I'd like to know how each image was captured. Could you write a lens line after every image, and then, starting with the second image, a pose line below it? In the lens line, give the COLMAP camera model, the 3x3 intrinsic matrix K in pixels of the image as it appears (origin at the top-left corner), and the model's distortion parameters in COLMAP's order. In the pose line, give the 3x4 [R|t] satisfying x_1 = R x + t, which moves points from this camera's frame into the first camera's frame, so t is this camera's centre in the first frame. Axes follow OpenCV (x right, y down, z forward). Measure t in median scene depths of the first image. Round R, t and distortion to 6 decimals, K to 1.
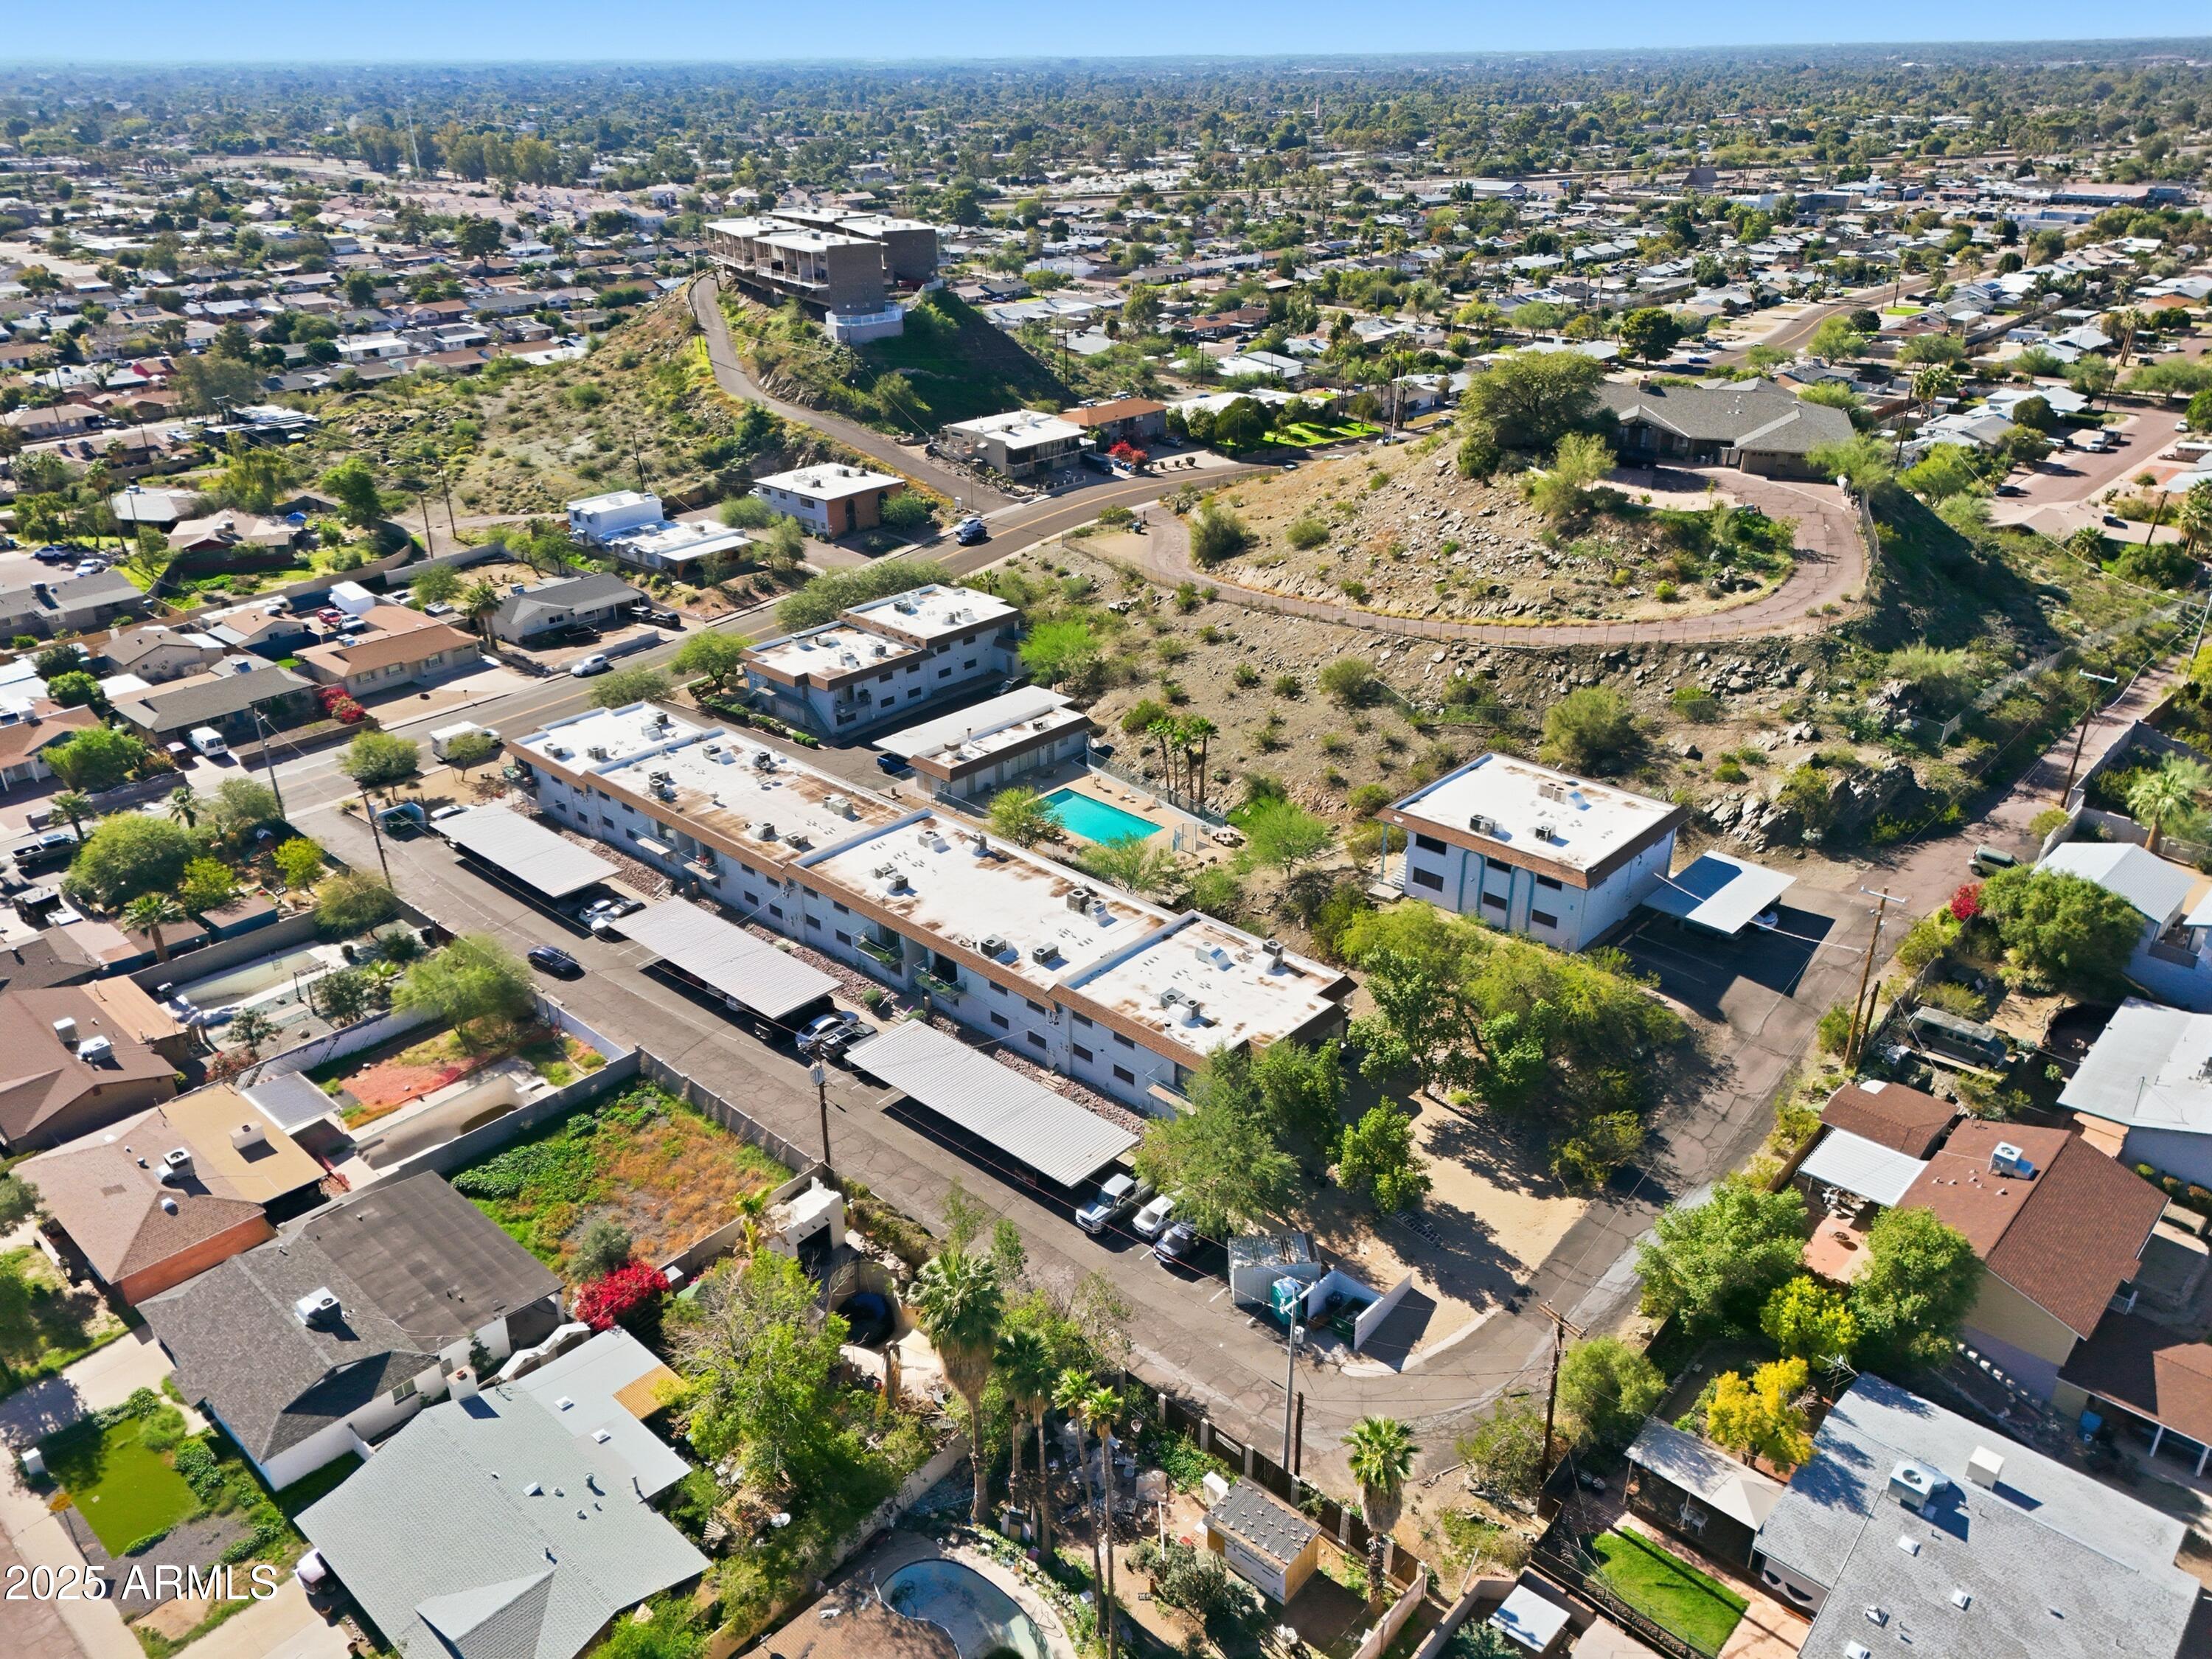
lens RADIAL K [[1603.5, 0, 1106.0], [0, 1603.5, 829.5], [0, 0, 1]] dist [0.060293, -0.000578]
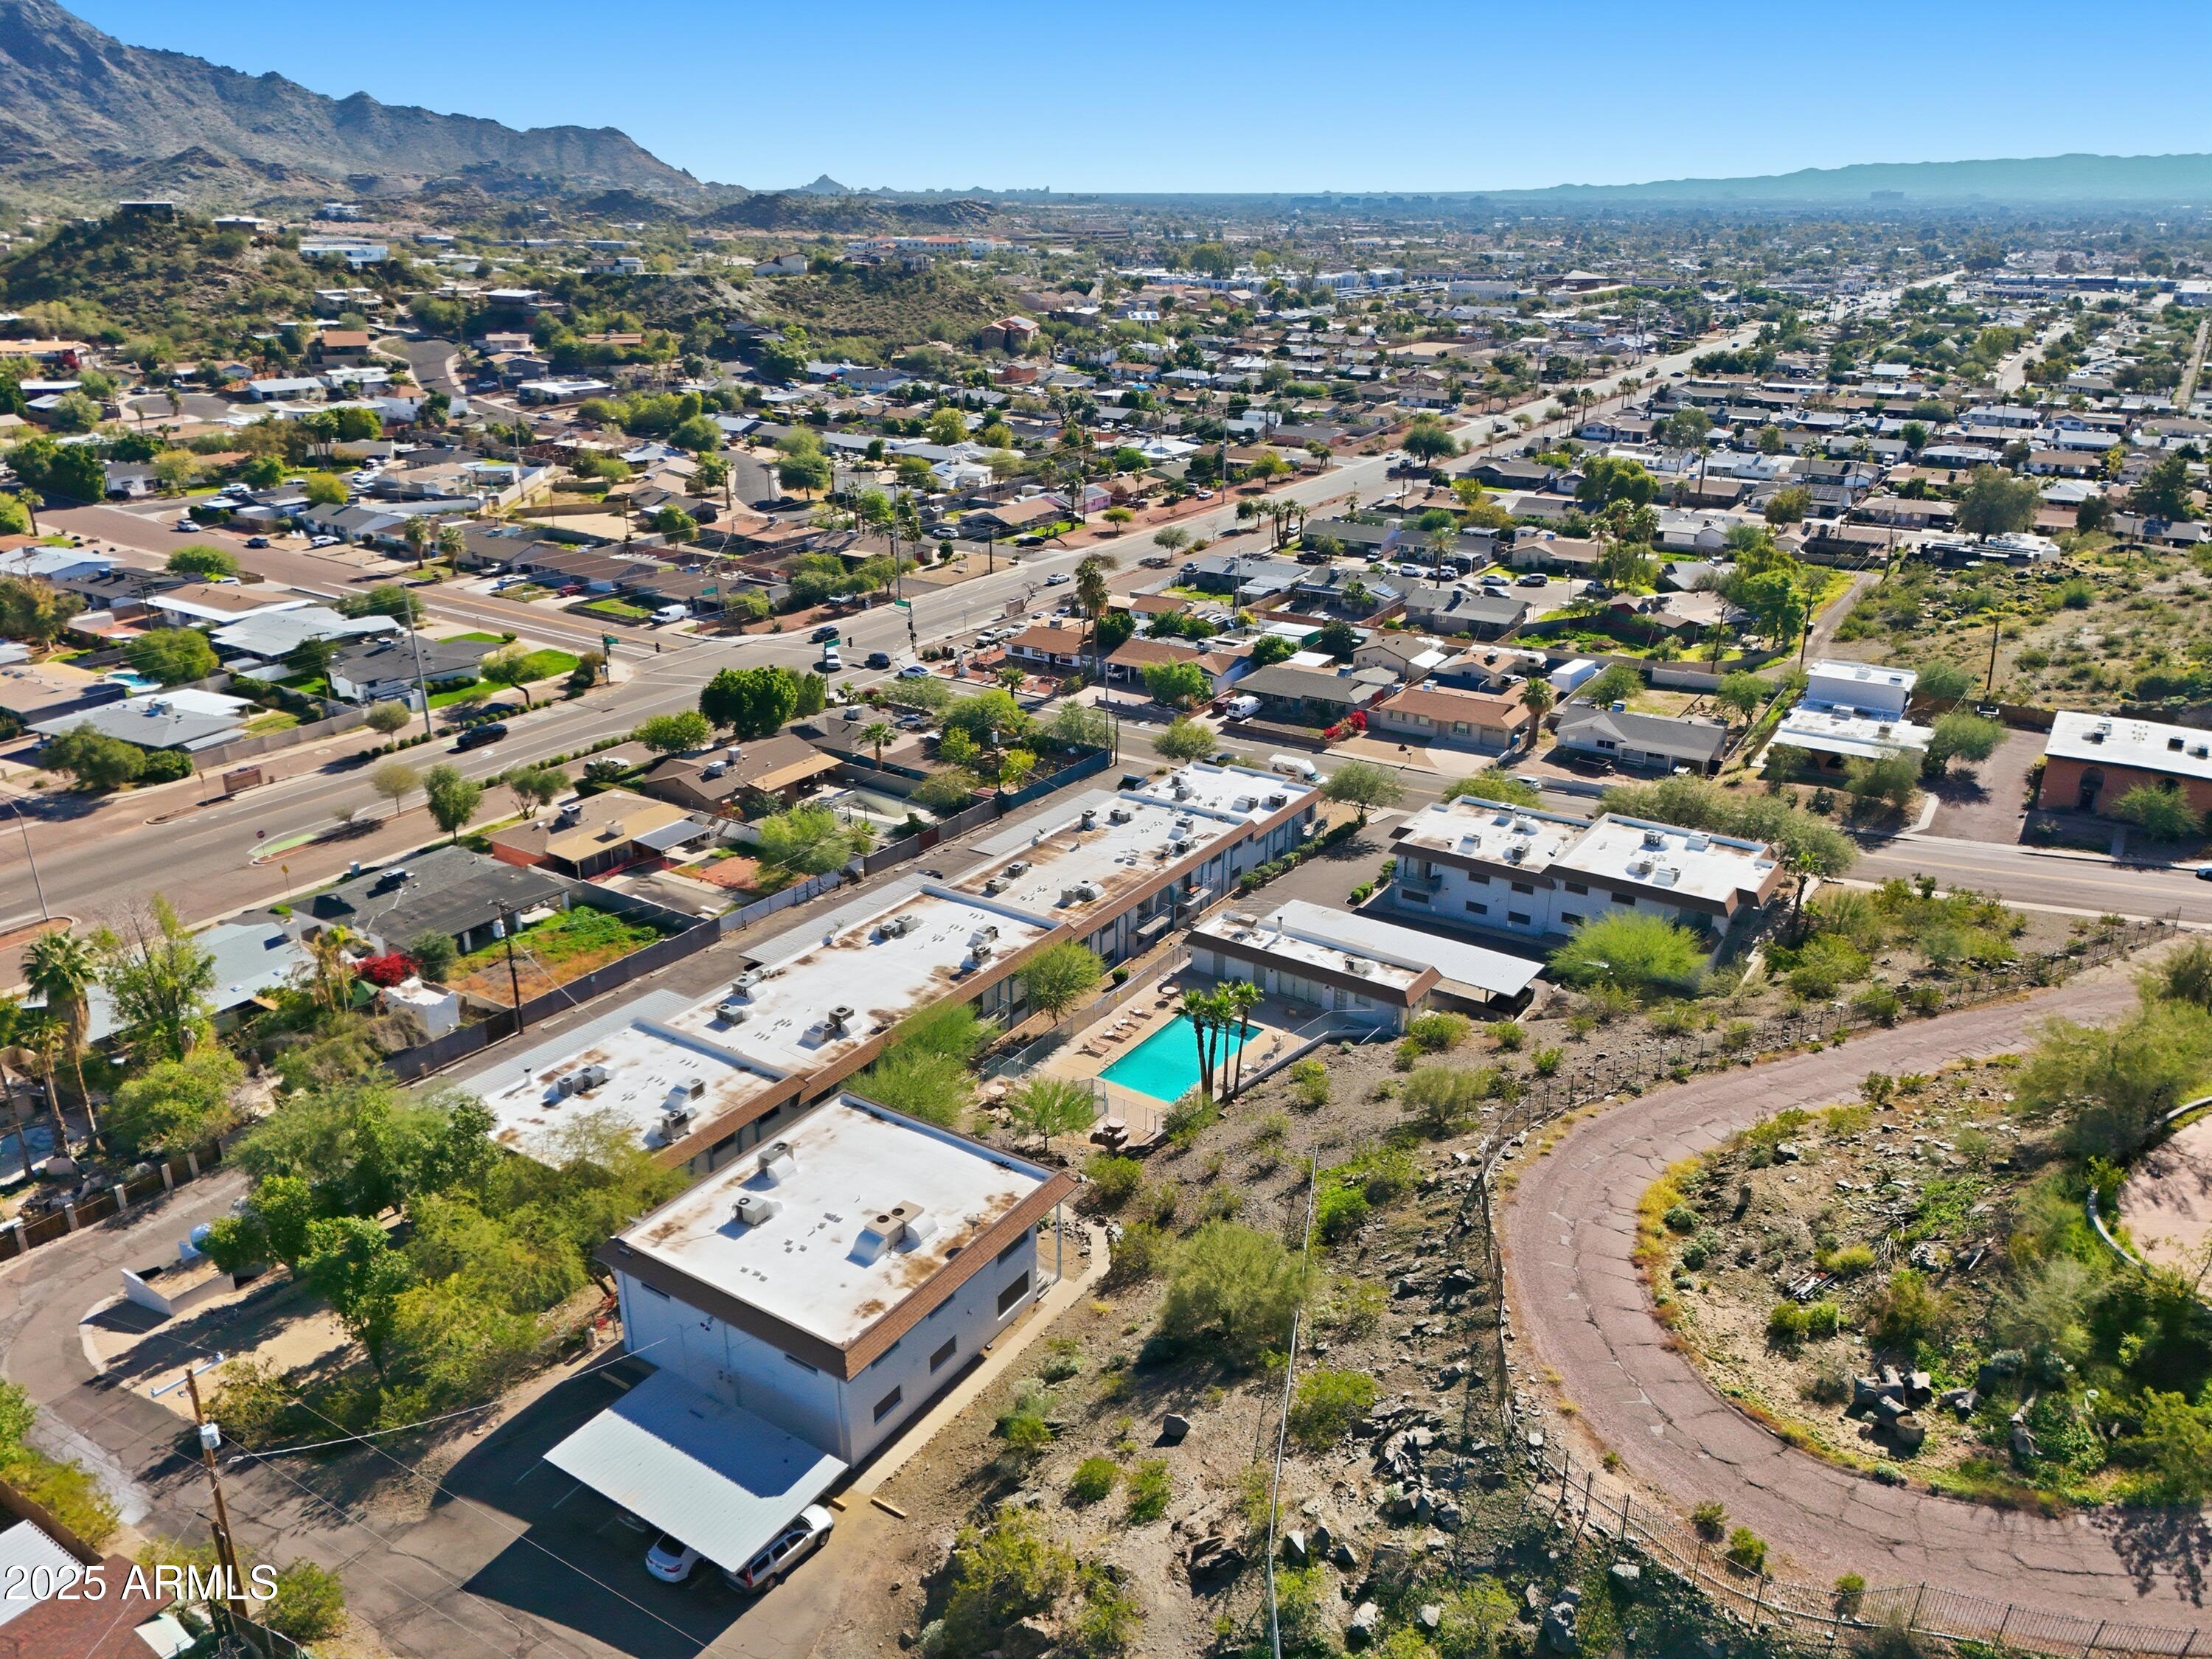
lens RADIAL K [[1603.5, 0, 1106.0], [0, 1603.5, 829.5], [0, 0, 1]] dist [0.060293, -0.000578]
pose [[0.174700, 0.371304, -0.911928, 0.560422], [-0.437305, 0.859072, 0.266008, -0.248920], [0.882182, 0.352319, 0.312452, 0.567726]]
